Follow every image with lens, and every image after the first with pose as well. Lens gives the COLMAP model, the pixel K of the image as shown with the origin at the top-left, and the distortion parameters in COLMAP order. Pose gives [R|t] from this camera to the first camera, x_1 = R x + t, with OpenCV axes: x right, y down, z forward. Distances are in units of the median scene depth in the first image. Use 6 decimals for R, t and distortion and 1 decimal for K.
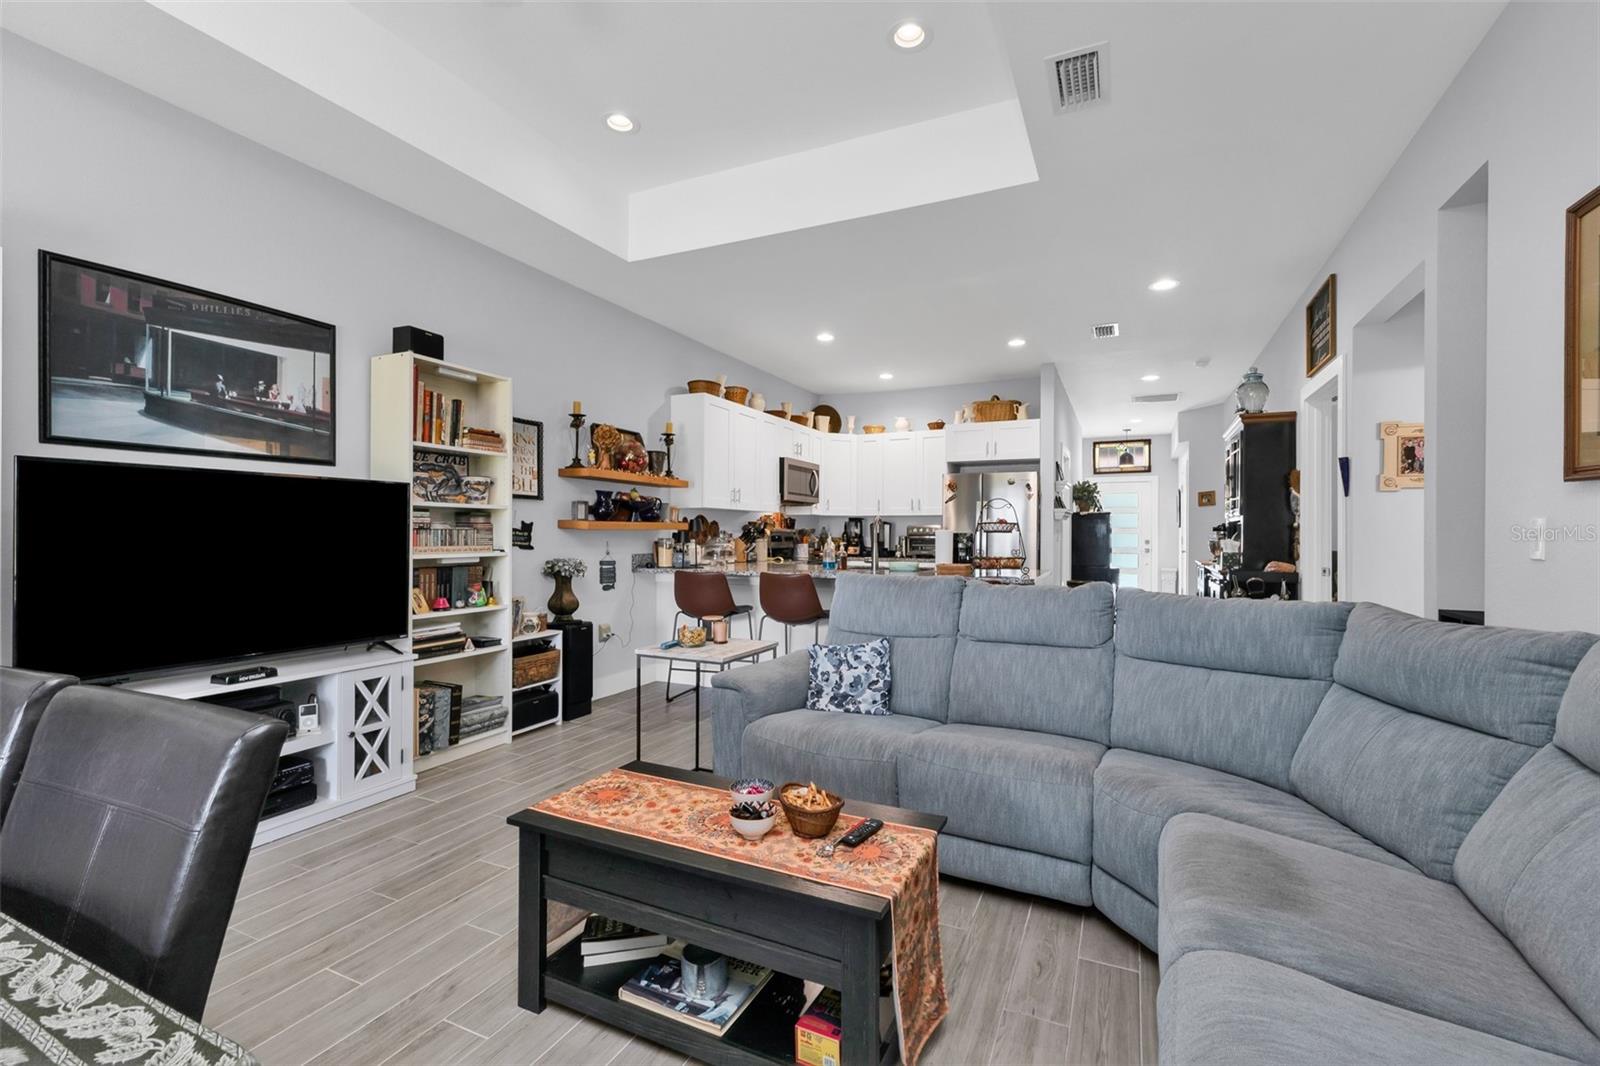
lens RADIAL K [[691.5, 0, 795.1], [0, 691.5, 531.3], [0, 0, 1]] dist [0.001785, 0.000264]
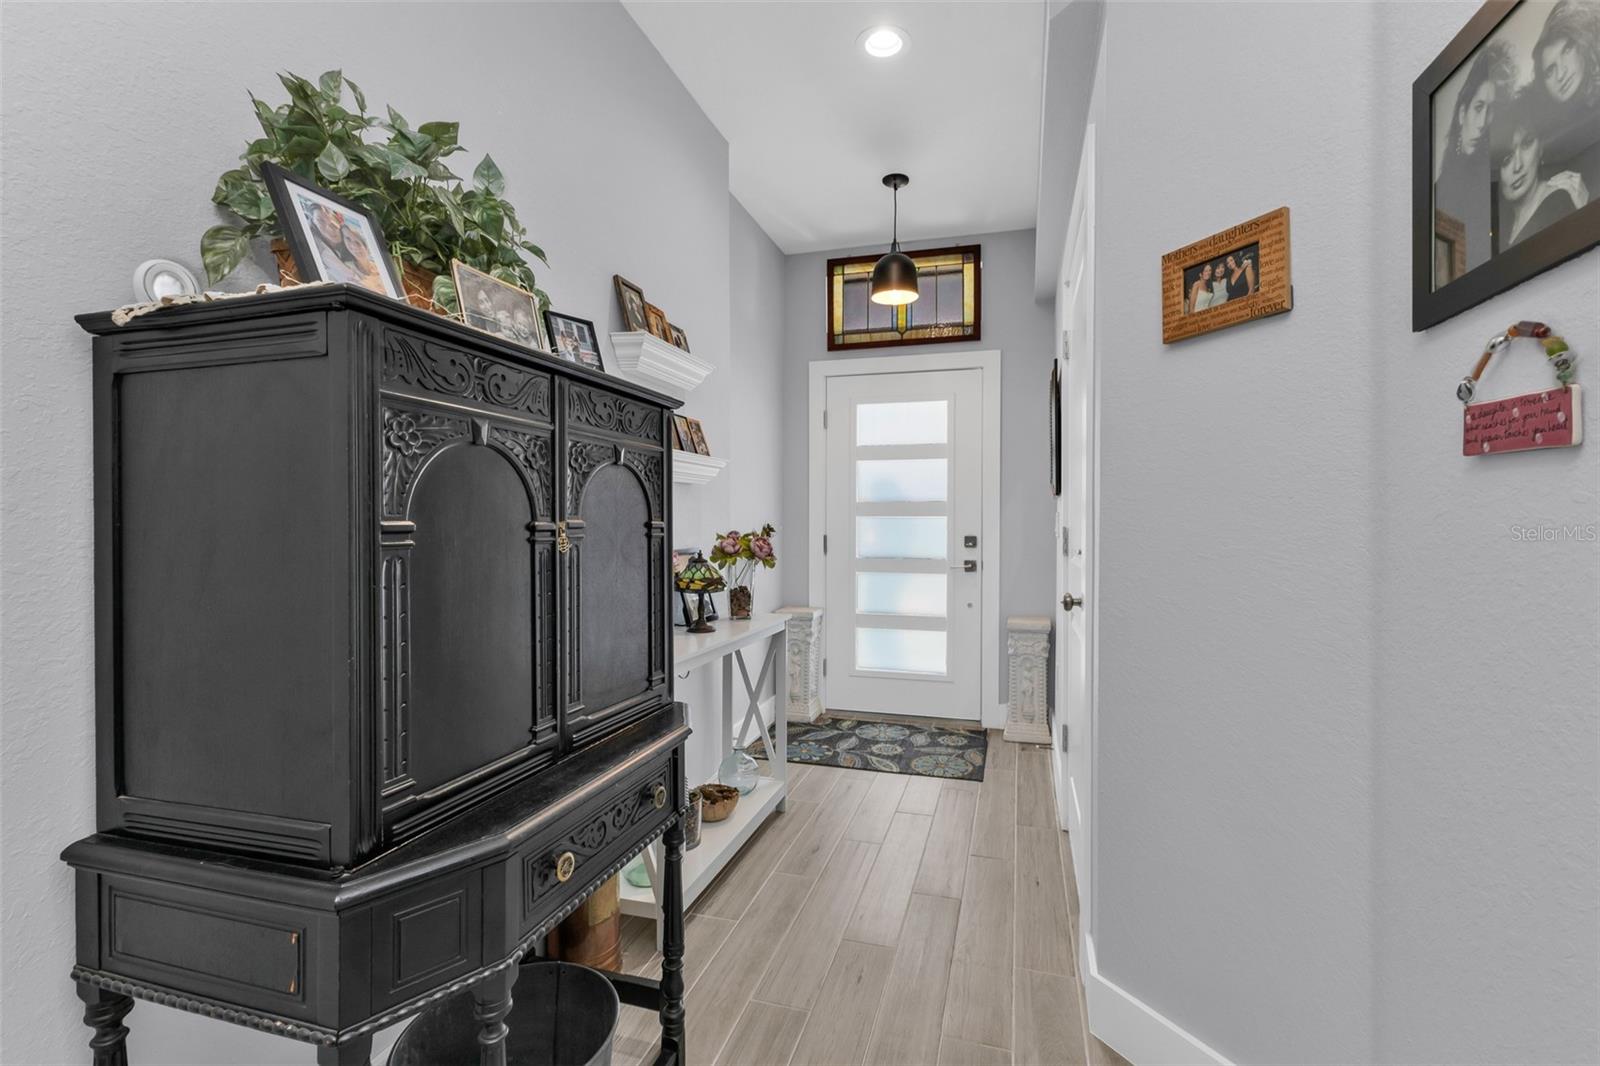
lens RADIAL K [[691.5, 0, 801.0], [0, 691.5, 524.8], [0, 0, 1]] dist [0.001785, 0.000264]
pose [[0.988648, -0.012510, 0.149731, 0.373586], [0.011224, 0.999893, 0.009426, 0.002918], [-0.149833, -0.007639, 0.988682, 0.672401]]
